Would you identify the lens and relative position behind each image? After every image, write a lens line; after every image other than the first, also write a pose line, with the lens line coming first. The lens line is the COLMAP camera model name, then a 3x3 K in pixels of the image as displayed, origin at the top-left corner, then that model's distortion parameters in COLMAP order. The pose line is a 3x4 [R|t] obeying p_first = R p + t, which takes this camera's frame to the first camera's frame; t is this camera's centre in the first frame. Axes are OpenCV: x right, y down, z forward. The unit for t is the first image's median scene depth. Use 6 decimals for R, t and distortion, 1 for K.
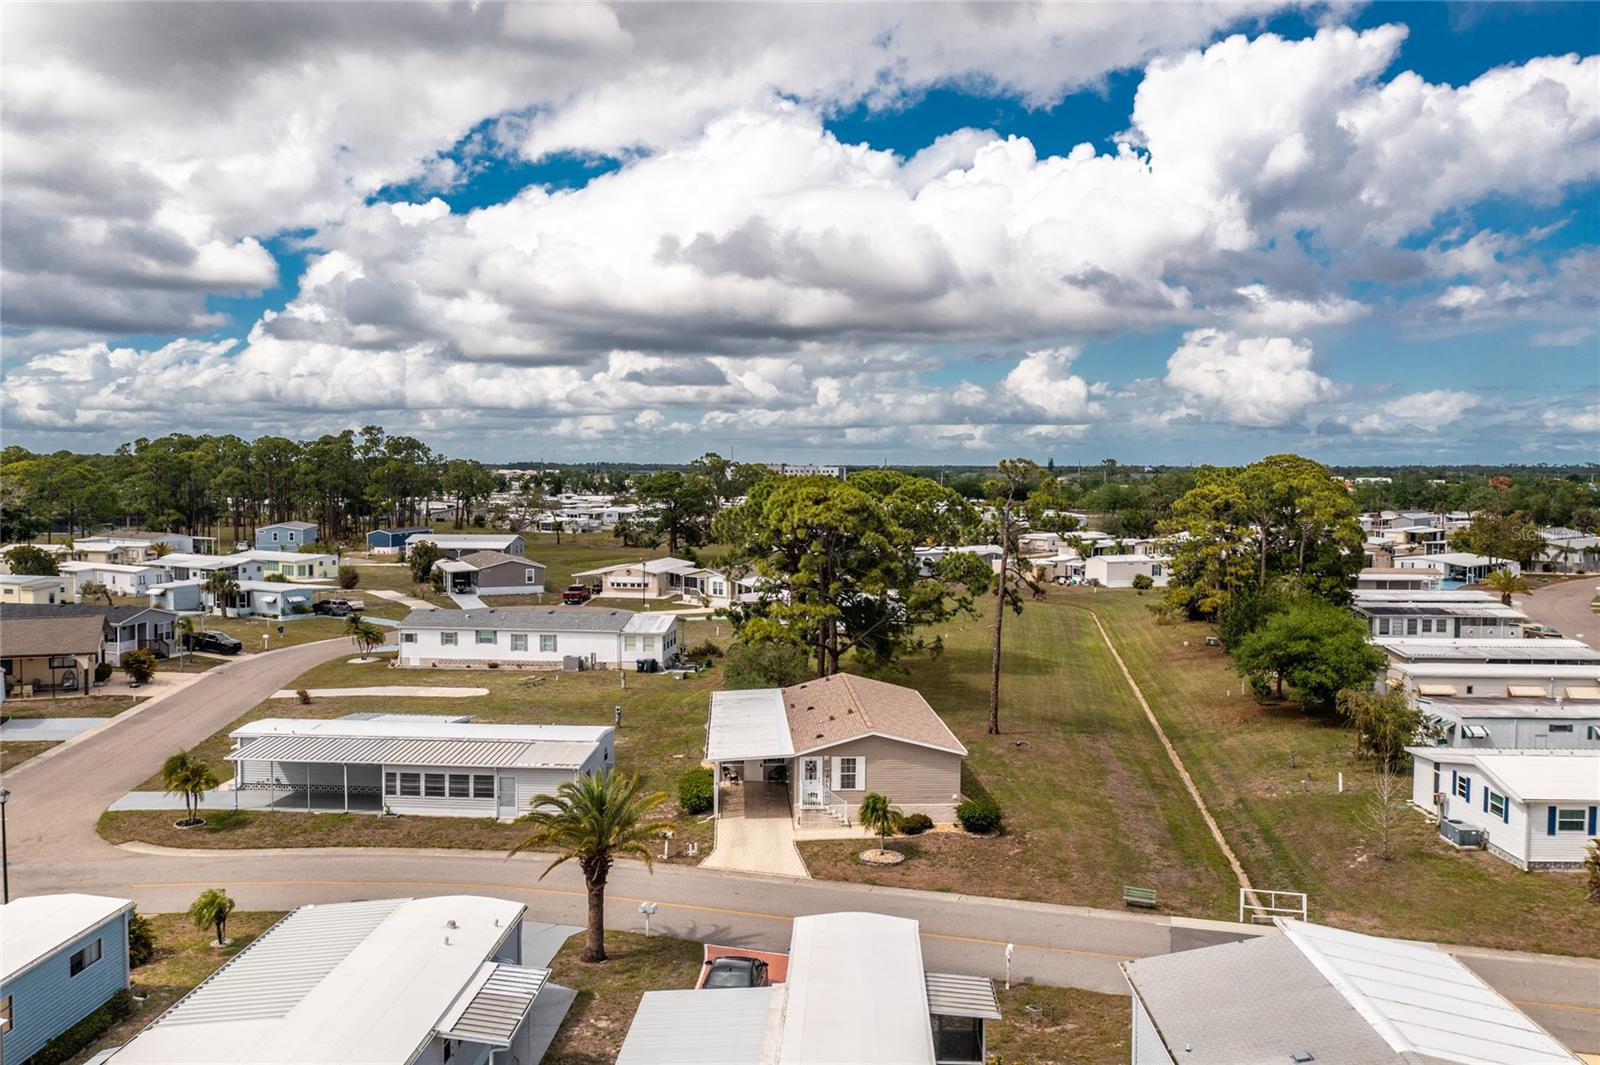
lens RADIAL K [[1269.9, 0, 760.1], [0, 1269.9, 509.4], [0, 0, 1]] dist [-0.004517, 0.009797]
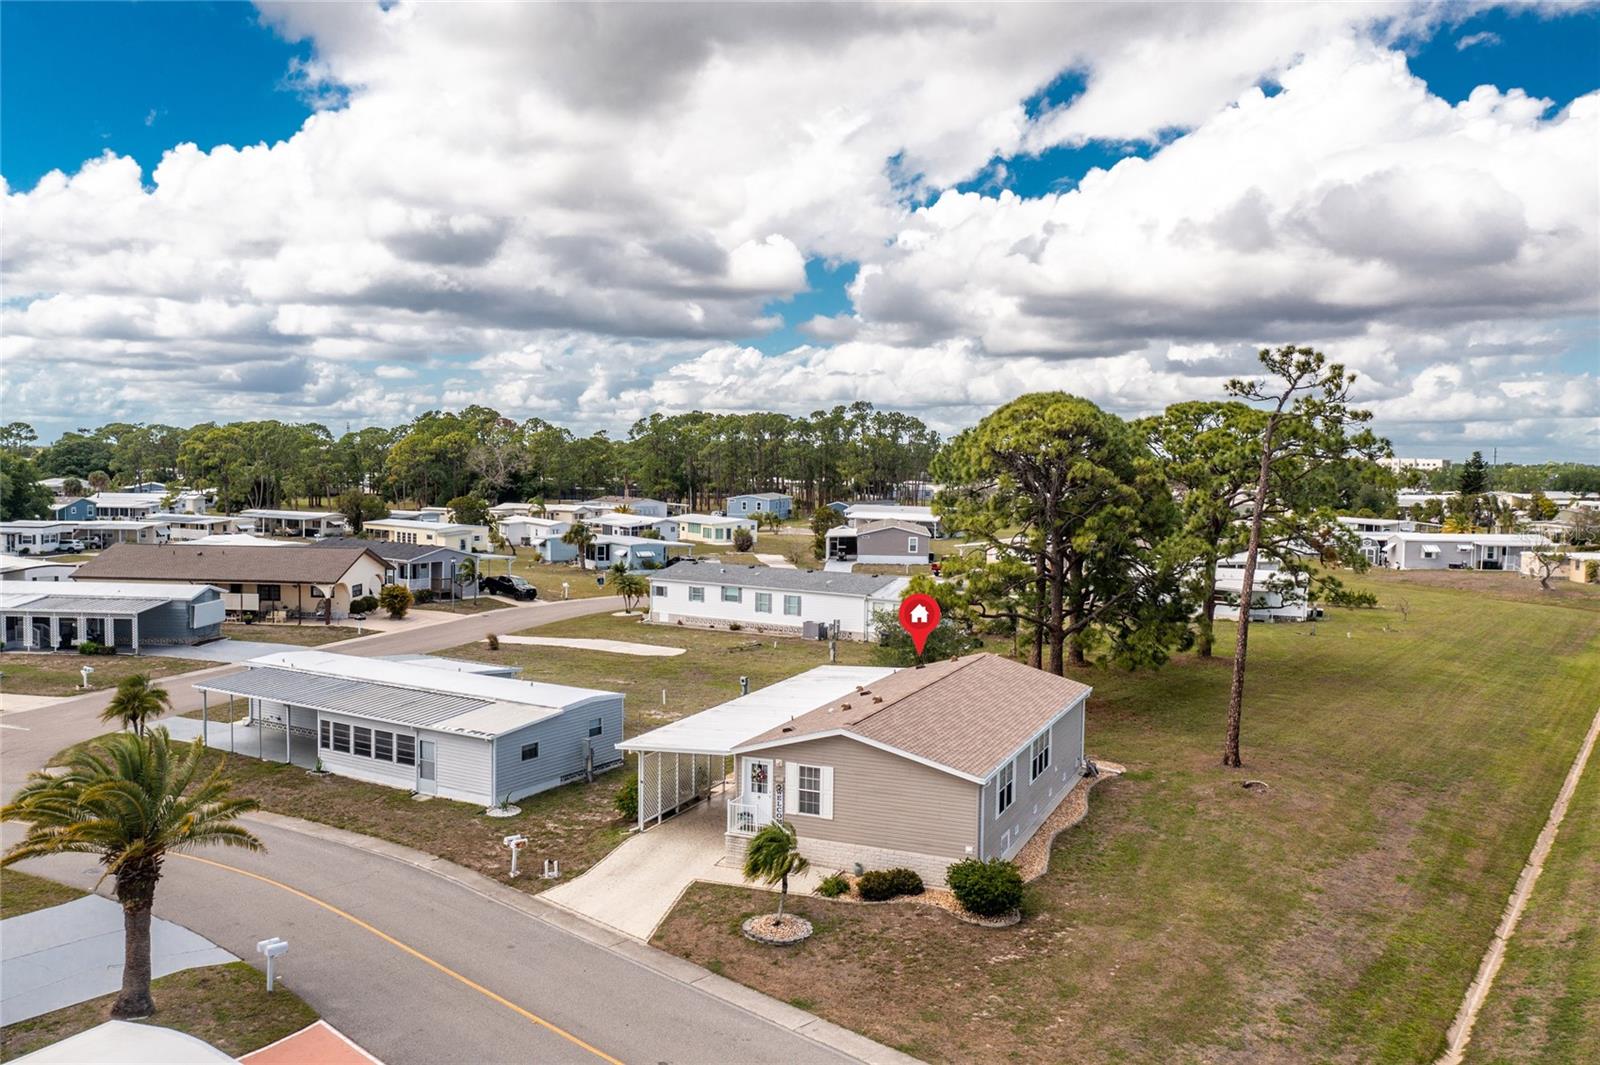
lens RADIAL K [[1263.4, 0, 788.9], [0, 1263.4, 528.3], [0, 0, 1]] dist [-0.006911, 0.002455]
pose [[0.904037, 0.035488, -0.425979, 0.240952], [-0.028273, 0.999330, 0.023251, 0.044247], [0.426518, -0.008976, 0.904434, 0.305327]]
